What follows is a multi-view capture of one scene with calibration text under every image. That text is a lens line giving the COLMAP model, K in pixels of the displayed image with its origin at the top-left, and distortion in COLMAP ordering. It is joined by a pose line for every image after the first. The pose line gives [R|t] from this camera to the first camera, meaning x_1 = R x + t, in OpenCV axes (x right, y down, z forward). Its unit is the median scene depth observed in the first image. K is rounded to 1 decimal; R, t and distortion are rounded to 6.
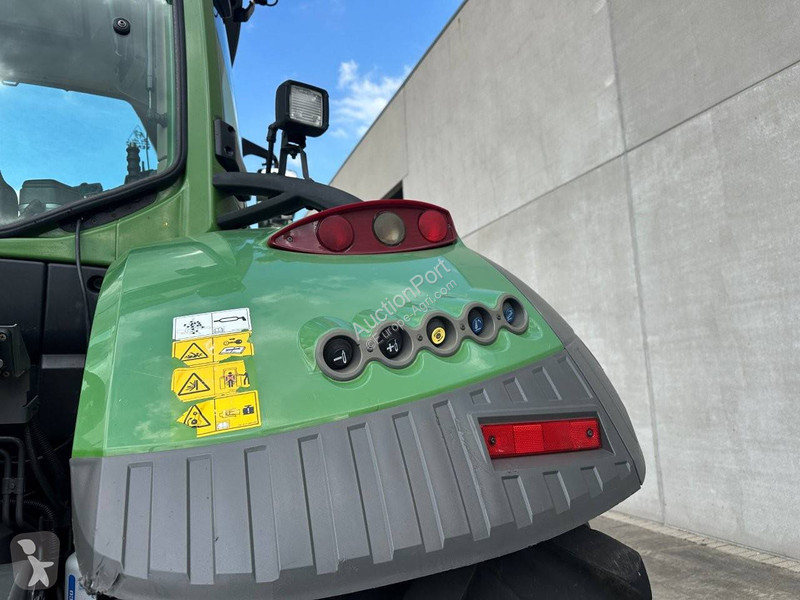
lens RADIAL K [[561.9, 0, 396.2], [0, 561.9, 307.5], [0, 0, 1]] dist [0.035506, -0.042741]
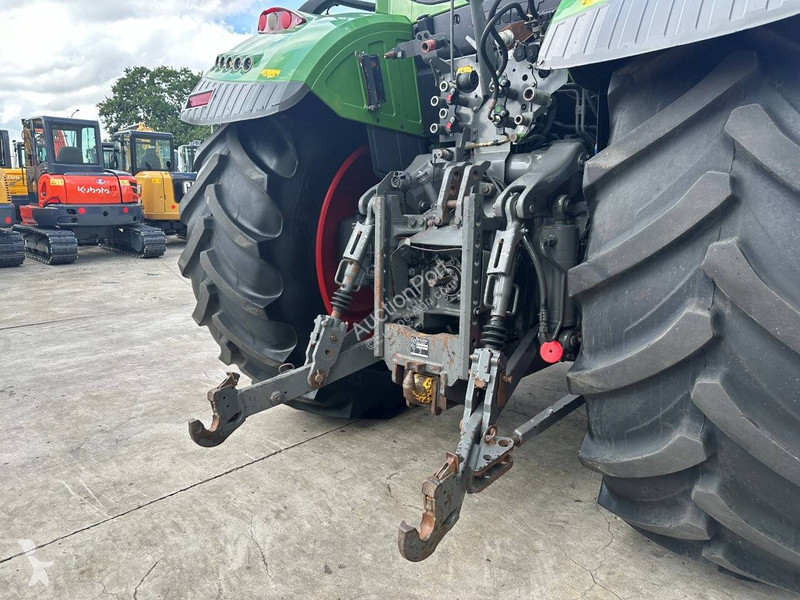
lens RADIAL K [[561.9, 0, 395.2], [0, 561.9, 300.5], [0, 0, 1]] dist [0.035506, -0.042741]
pose [[0.436232, 0.193080, -0.878875, 0.158379], [0.090366, 0.962370, 0.256277, 0.074551], [0.895285, -0.191217, 0.402369, -0.081160]]
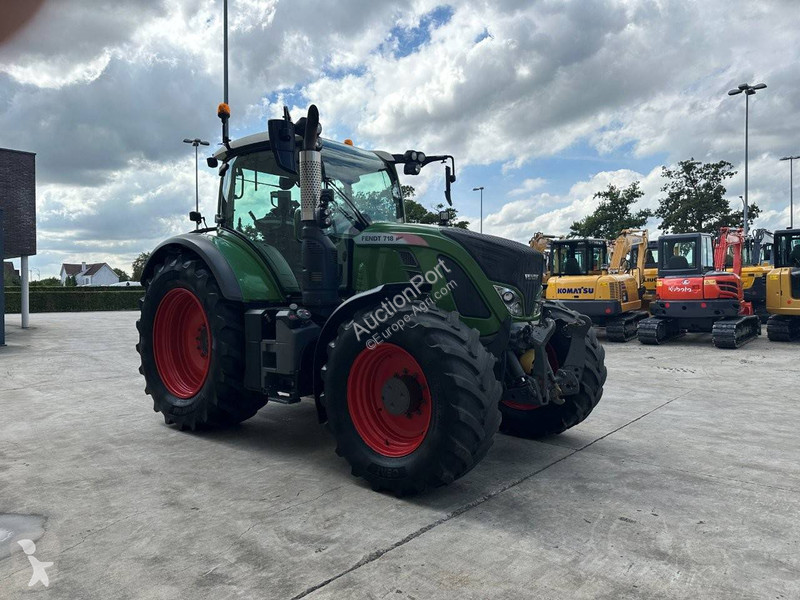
lens RADIAL K [[561.9, 0, 401.3], [0, 561.9, 302.8], [0, 0, 1]] dist [0.035506, -0.042741]
pose [[-0.886658, 0.061653, -0.458297, 0.120469], [0.103776, 0.992323, -0.067279, 0.202586], [0.450631, -0.107214, -0.886249, 1.361857]]
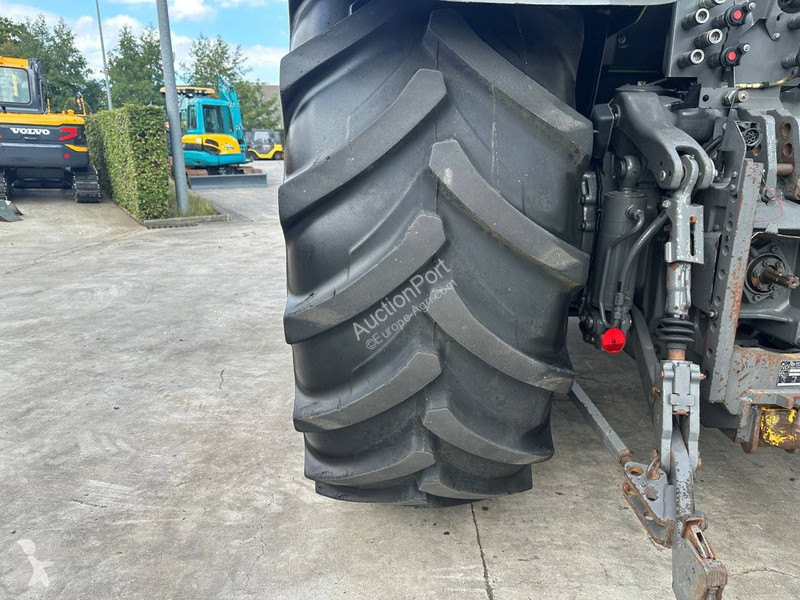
lens RADIAL K [[561.9, 0, 397.6], [0, 561.9, 306.7], [0, 0, 1]] dist [0.035506, -0.042741]
pose [[0.930519, 0.144542, -0.336515, -0.229702], [0.004149, 0.914607, 0.404322, 0.061267], [0.366220, -0.377625, 0.850460, -0.207004]]
